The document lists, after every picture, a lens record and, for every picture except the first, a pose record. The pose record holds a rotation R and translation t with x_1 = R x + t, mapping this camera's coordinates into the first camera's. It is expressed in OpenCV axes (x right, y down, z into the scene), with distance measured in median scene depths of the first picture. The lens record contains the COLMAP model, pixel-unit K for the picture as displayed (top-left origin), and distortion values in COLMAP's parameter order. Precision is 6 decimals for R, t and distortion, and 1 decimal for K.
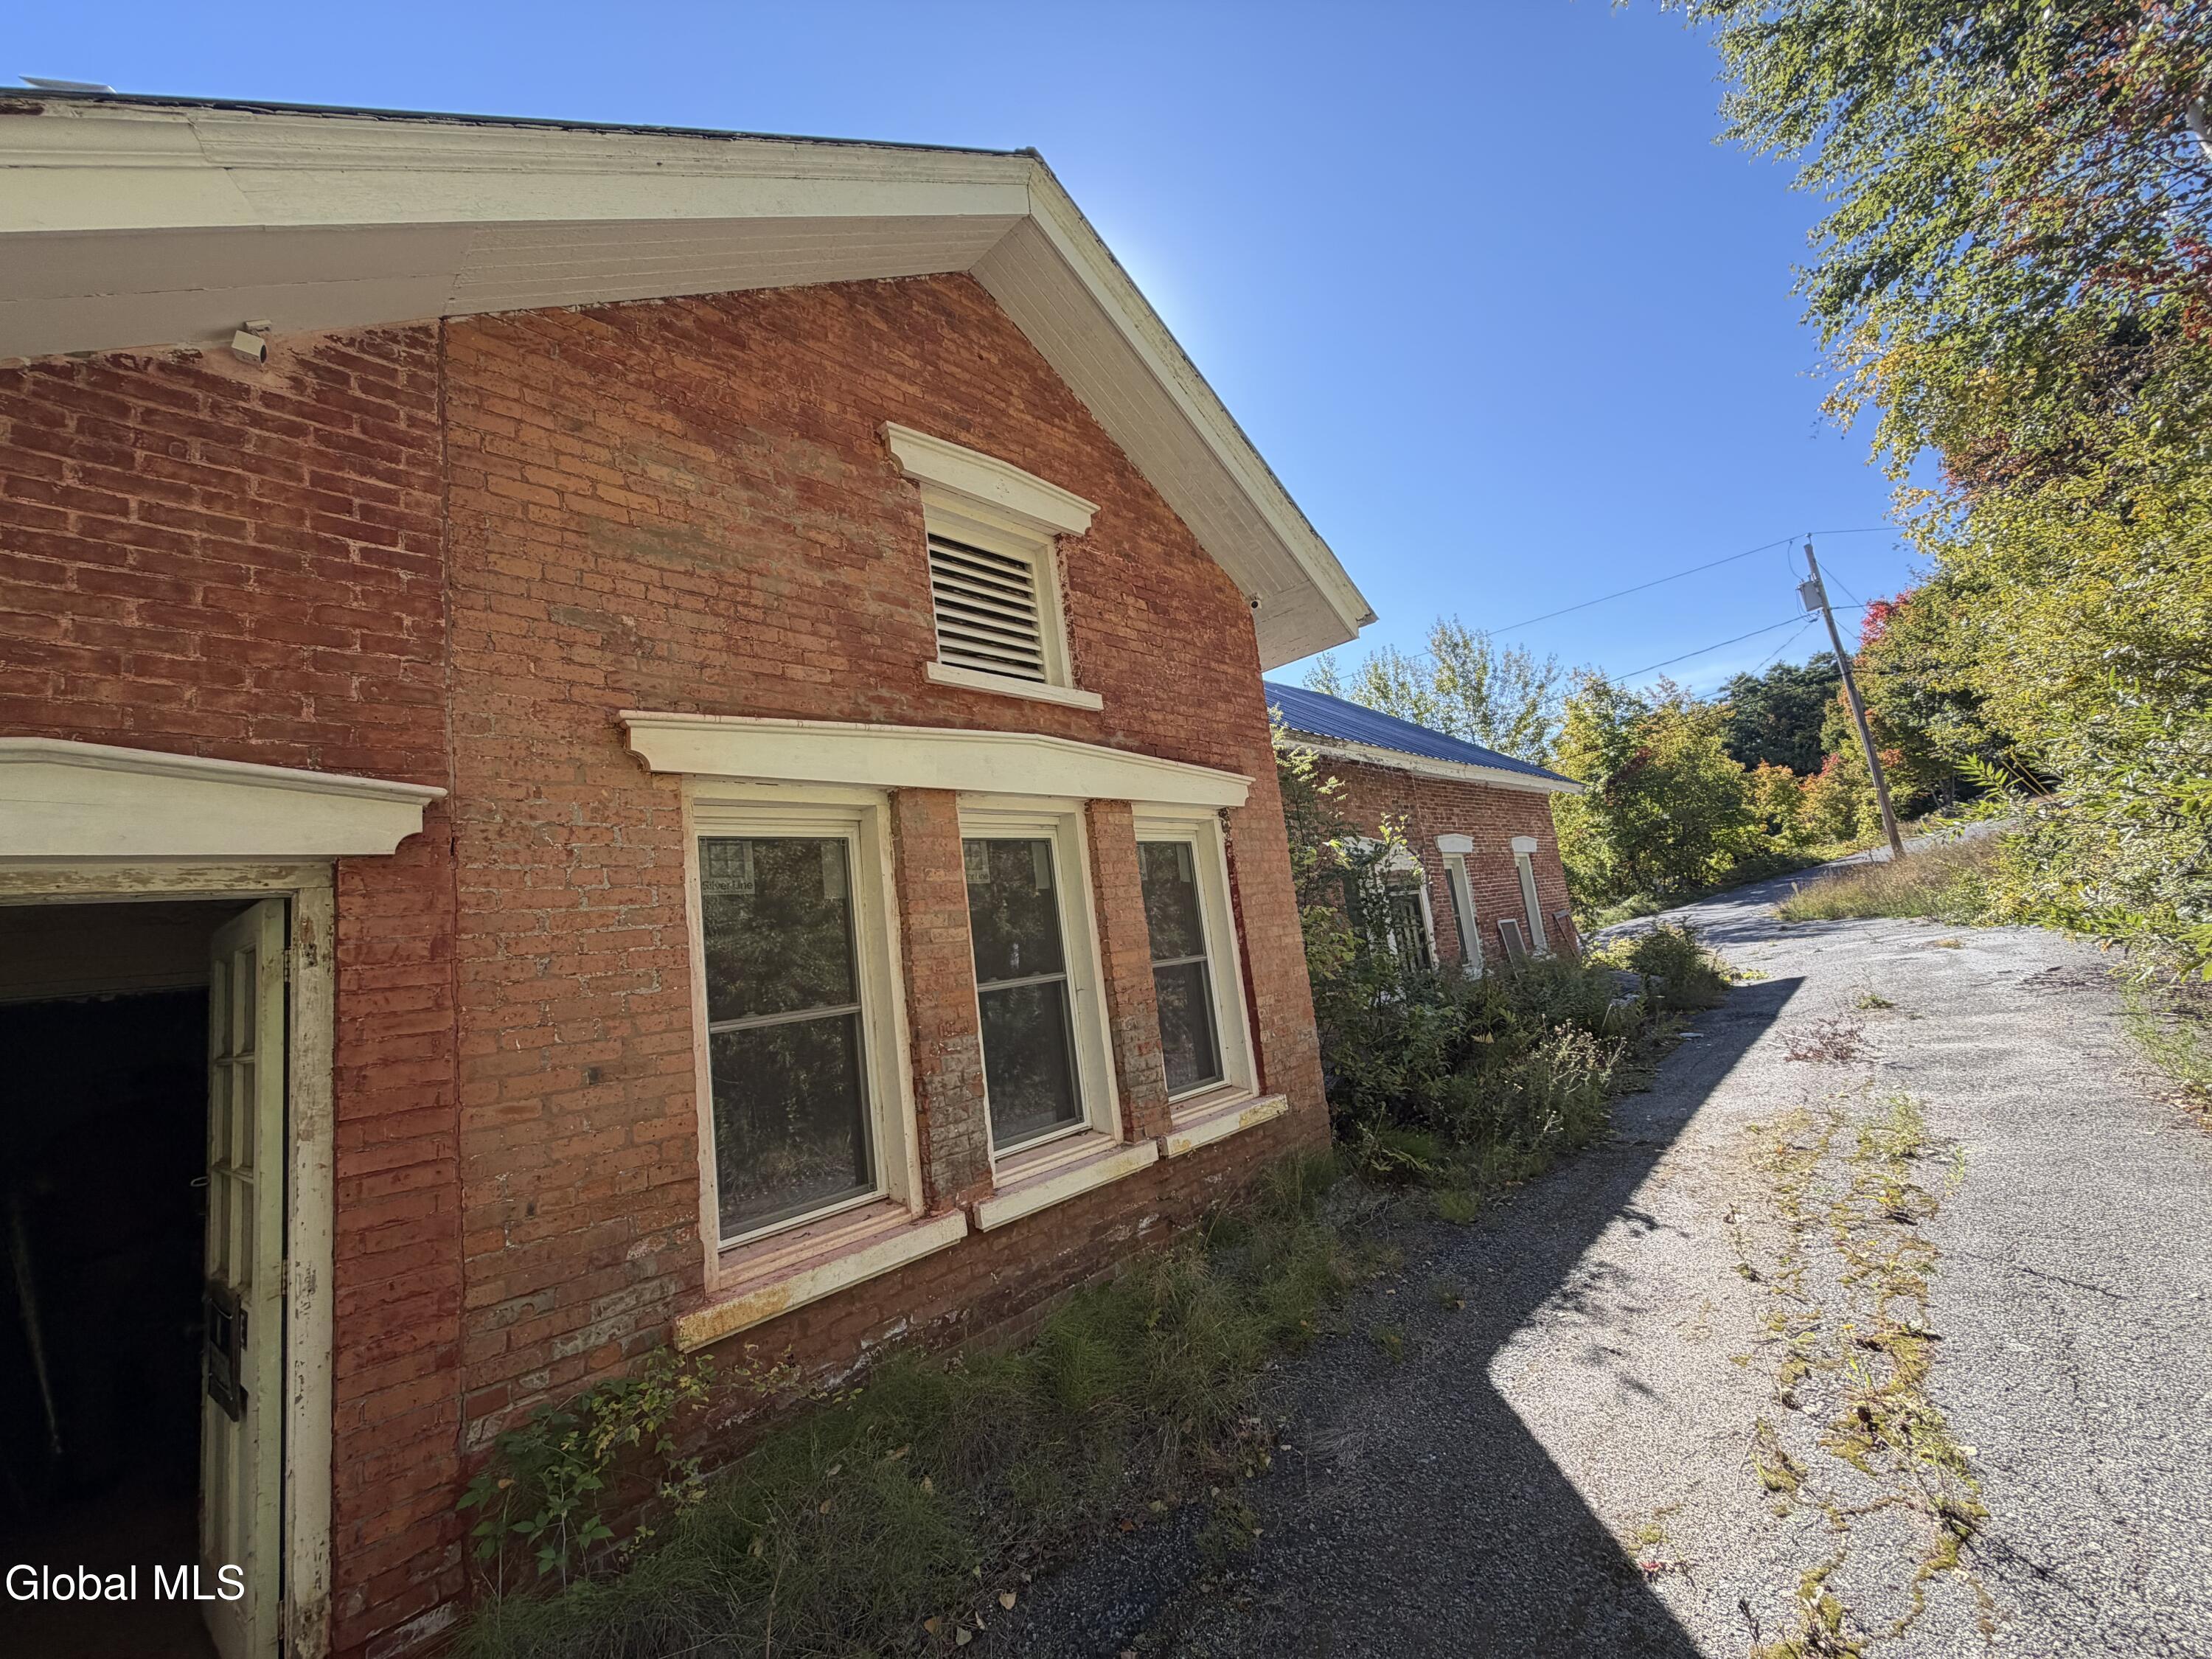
lens RADIAL K [[873.4, 0, 1102.8], [0, 873.4, 835.8], [0, 0, 1]] dist [-0.002581, 0.000154]
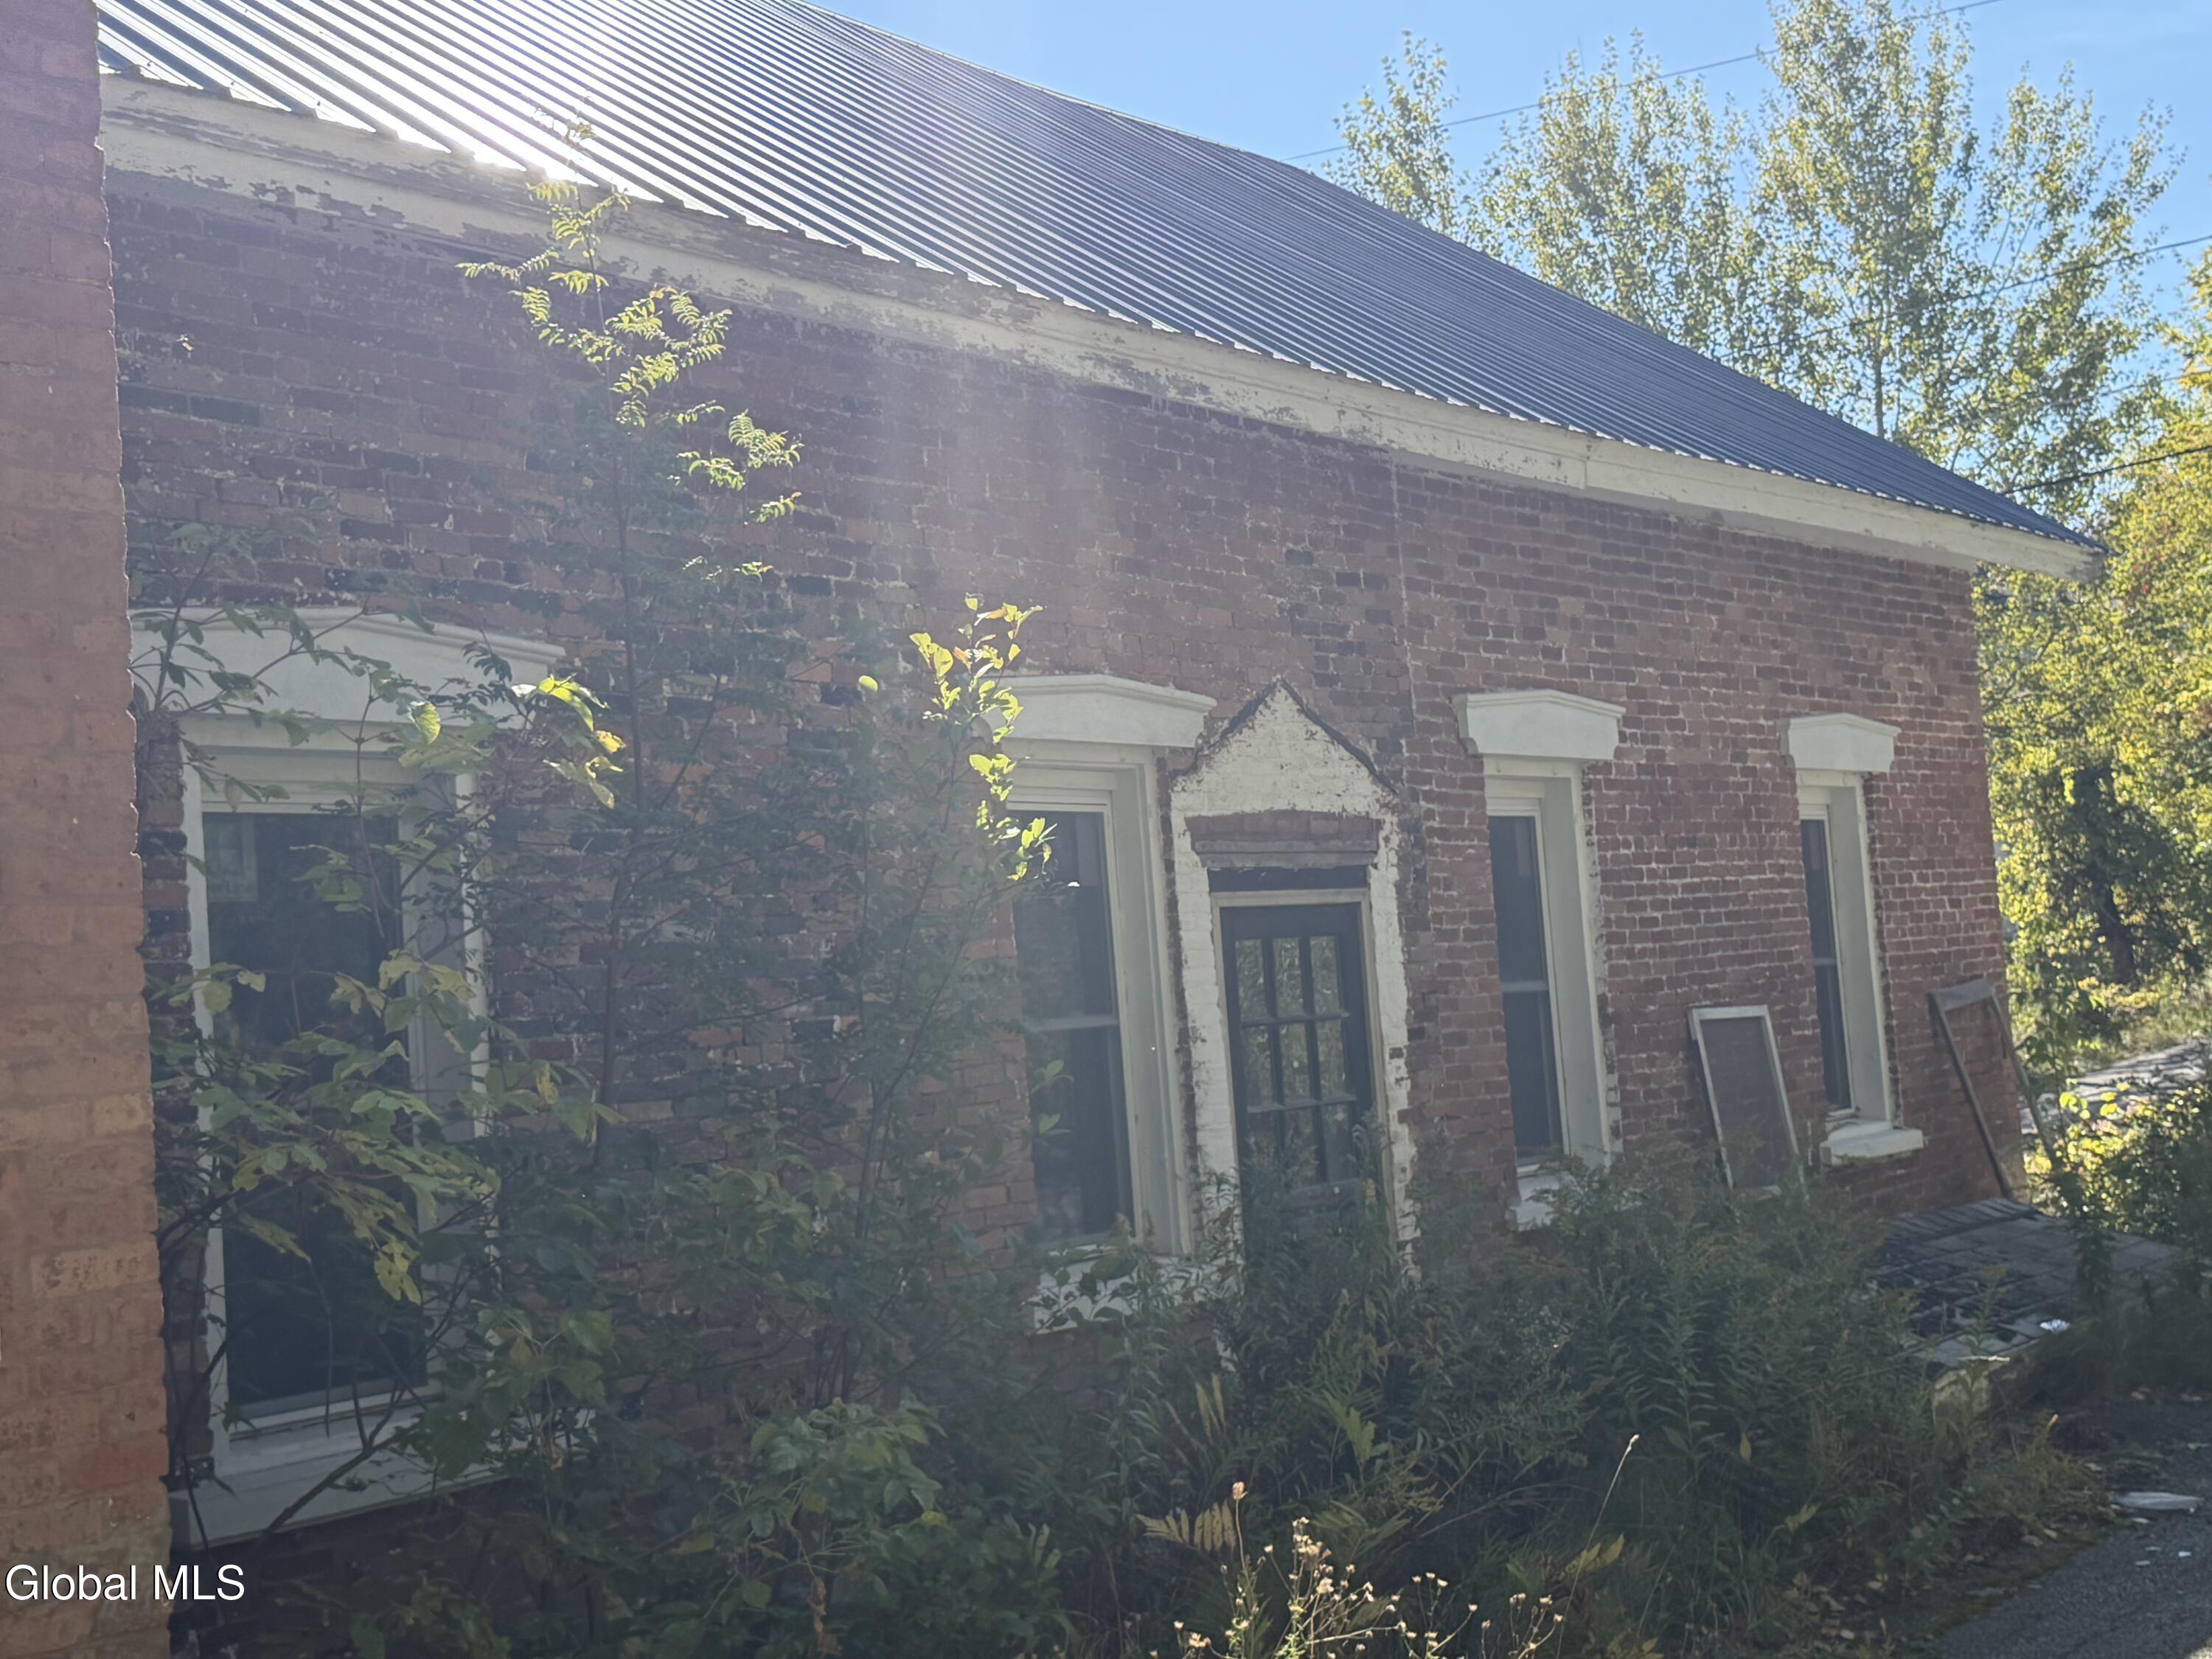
lens RADIAL K [[2835.1, 0, 1106.0], [0, 2835.1, 829.5], [0, 0, 1]] dist [0.029046, 0.009842]
pose [[0.993257, 0.058713, 0.099970, 0.137315], [-0.065416, 0.995730, 0.065138, -0.005833], [-0.095719, -0.071239, 0.992856, 0.097230]]
